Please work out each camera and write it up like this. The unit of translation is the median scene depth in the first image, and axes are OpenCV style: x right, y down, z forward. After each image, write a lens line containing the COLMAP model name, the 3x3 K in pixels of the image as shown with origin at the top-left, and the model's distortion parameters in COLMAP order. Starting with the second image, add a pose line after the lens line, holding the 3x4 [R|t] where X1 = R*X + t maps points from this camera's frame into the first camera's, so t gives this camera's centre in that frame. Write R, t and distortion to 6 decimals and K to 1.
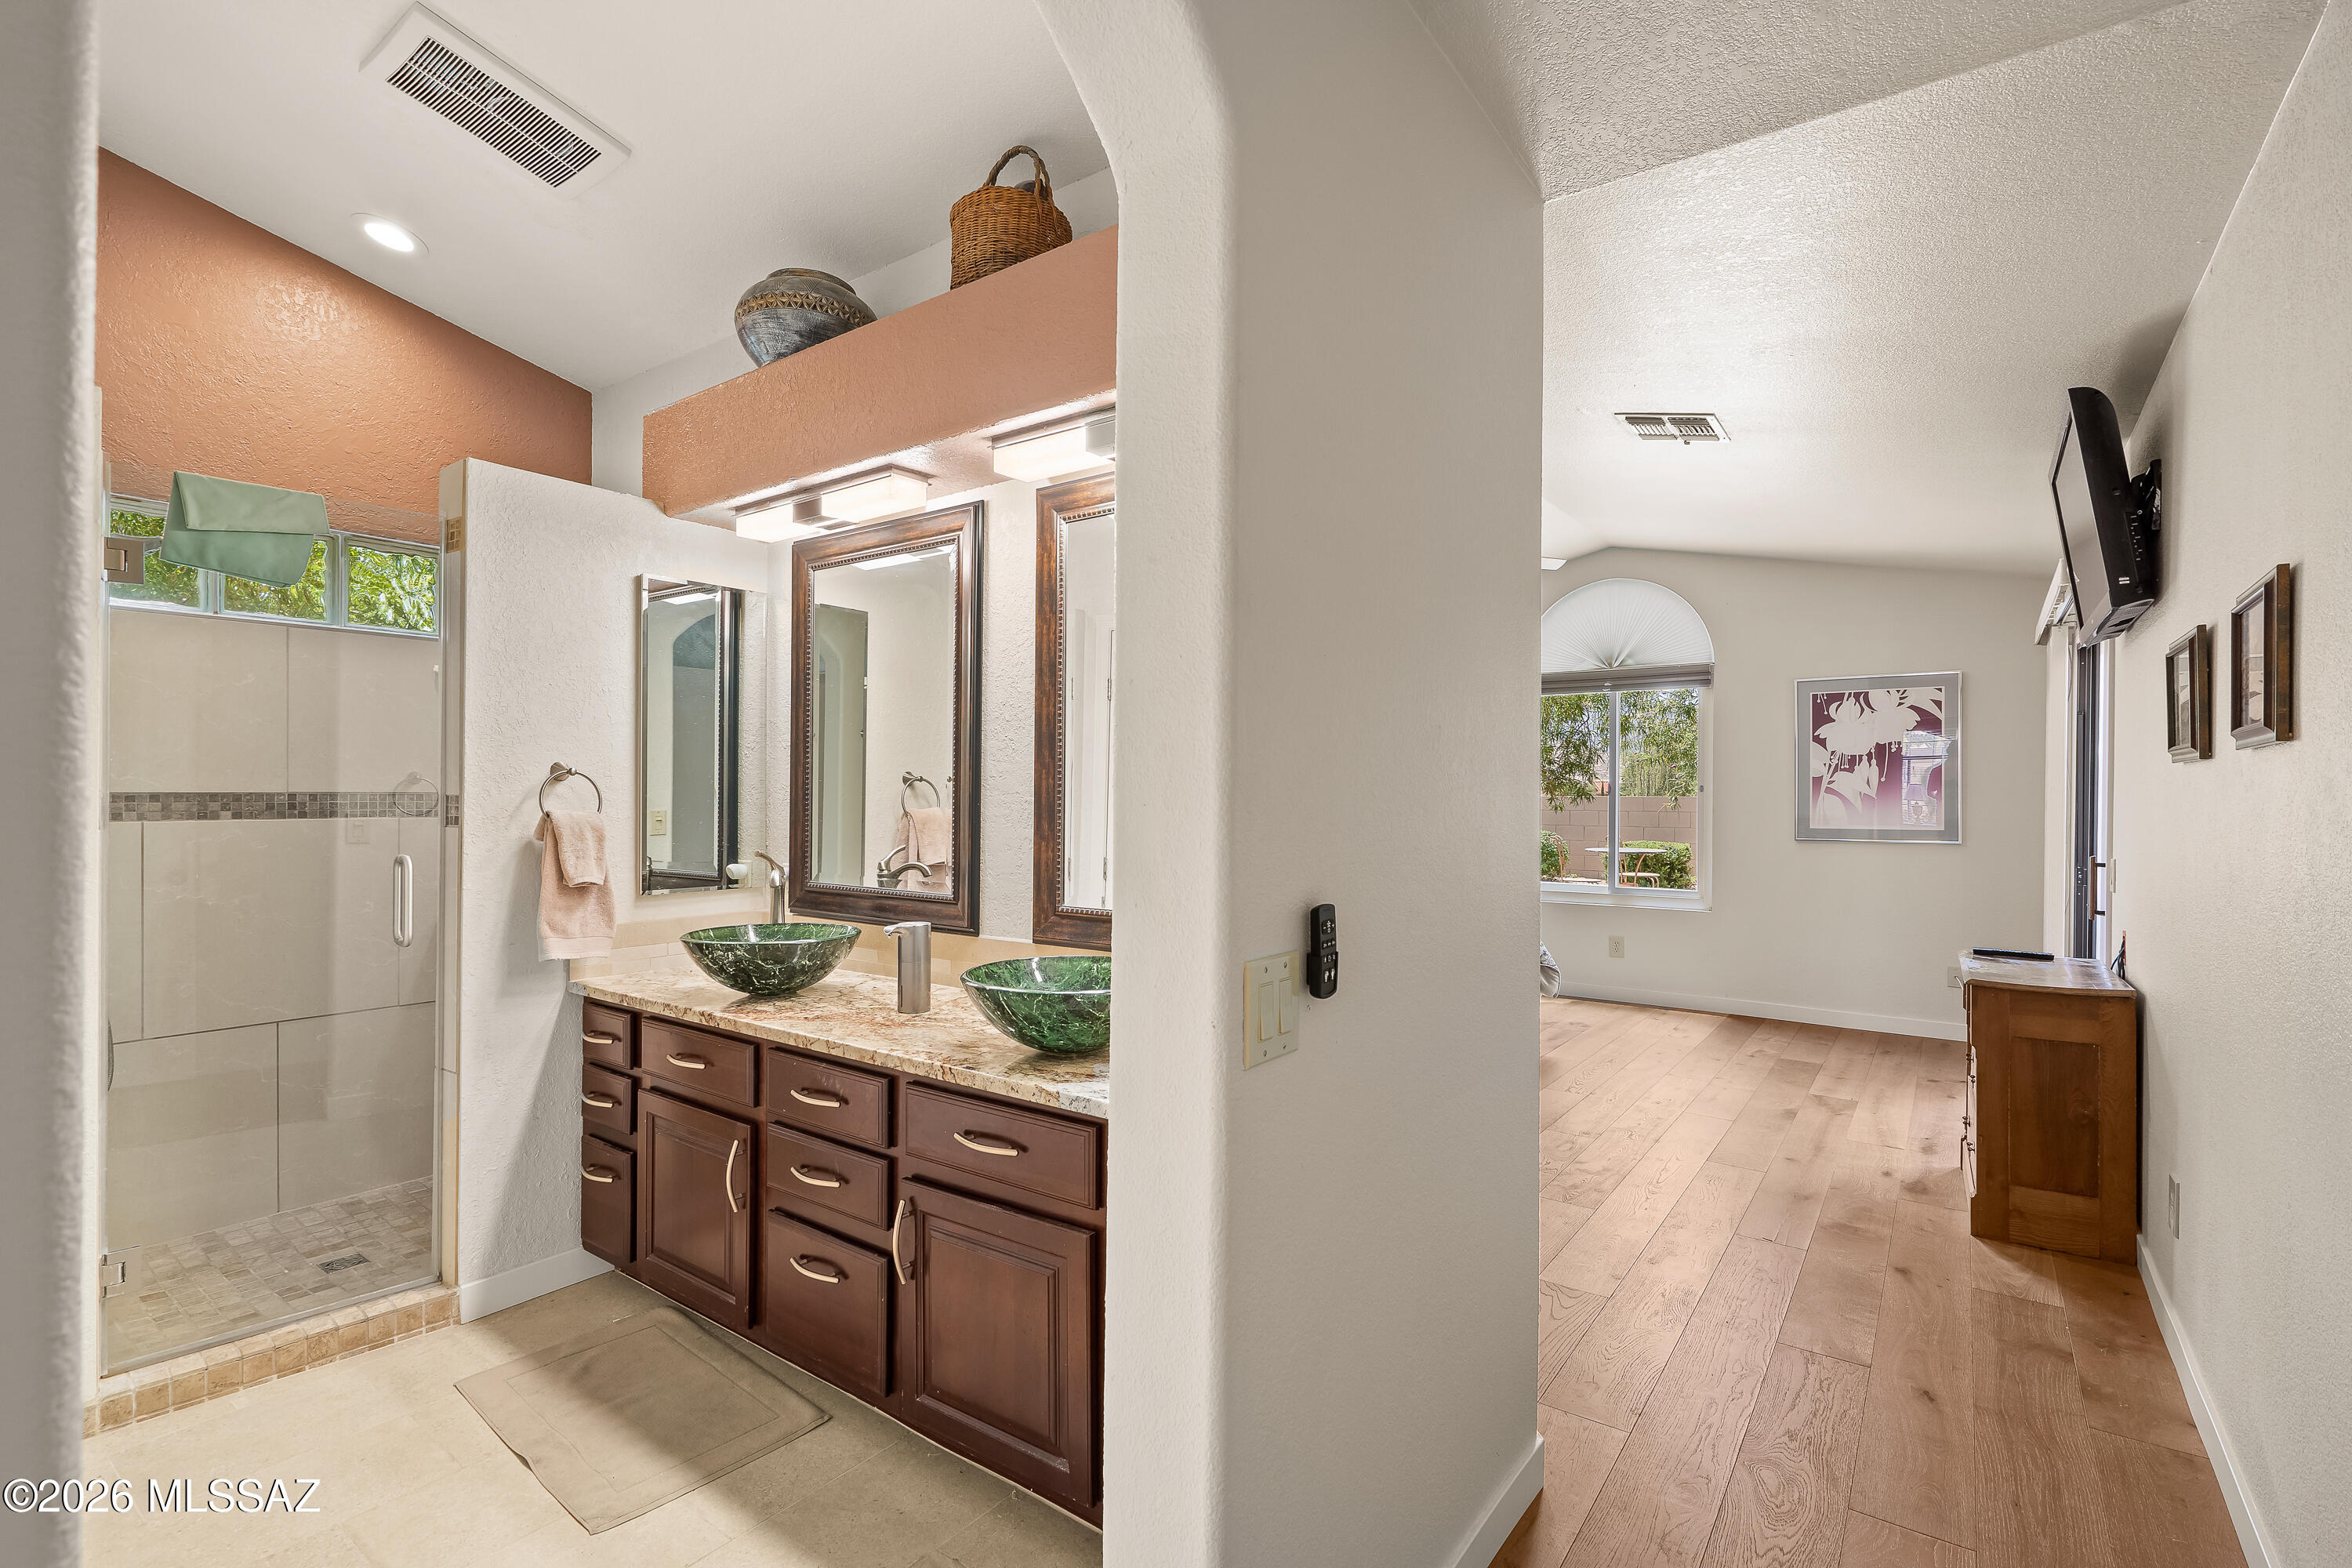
lens RADIAL K [[1081.2, 0, 1176.7], [0, 1081.2, 797.5], [0, 0, 1]] dist [-0.003861, 0.001467]
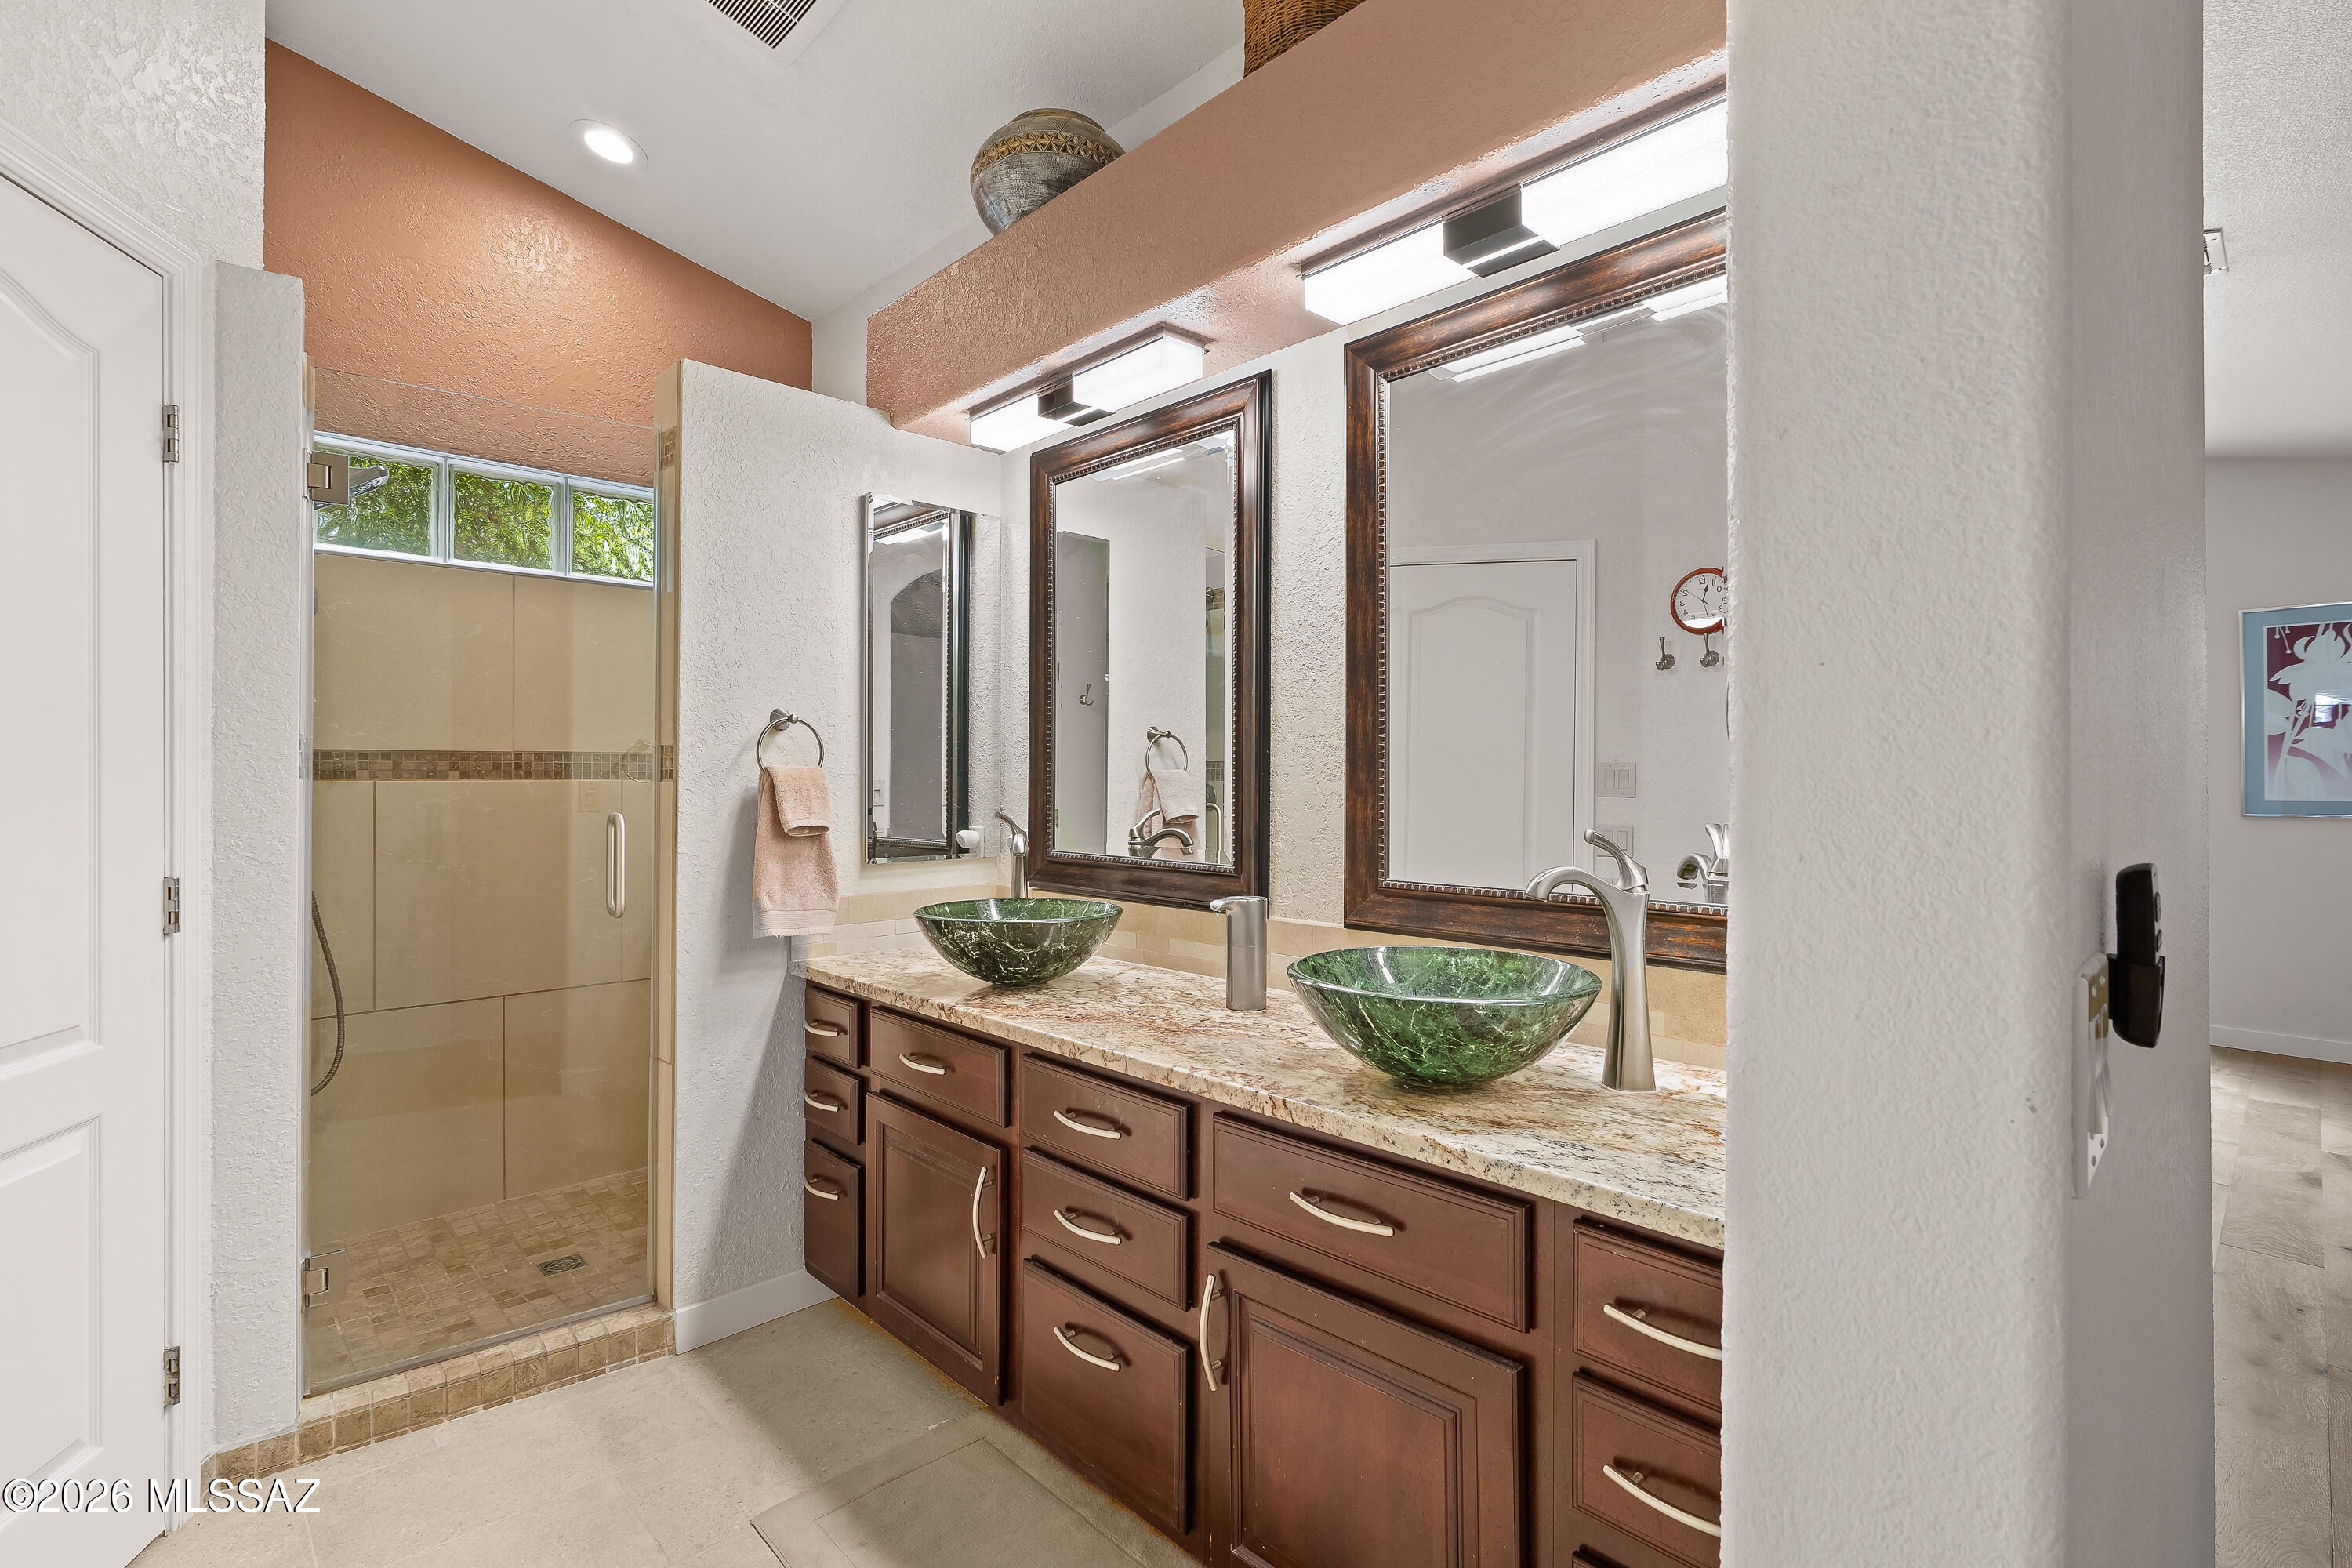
lens RADIAL K [[1081.2, 0, 1168.1], [0, 1081.2, 780.0], [0, 0, 1]] dist [-0.003861, 0.001467]
pose [[0.984360, -0.003965, -0.176124, -0.097869], [0.003335, 0.999987, -0.003874, 0.025499], [0.176137, 0.003226, 0.984360, 0.175287]]
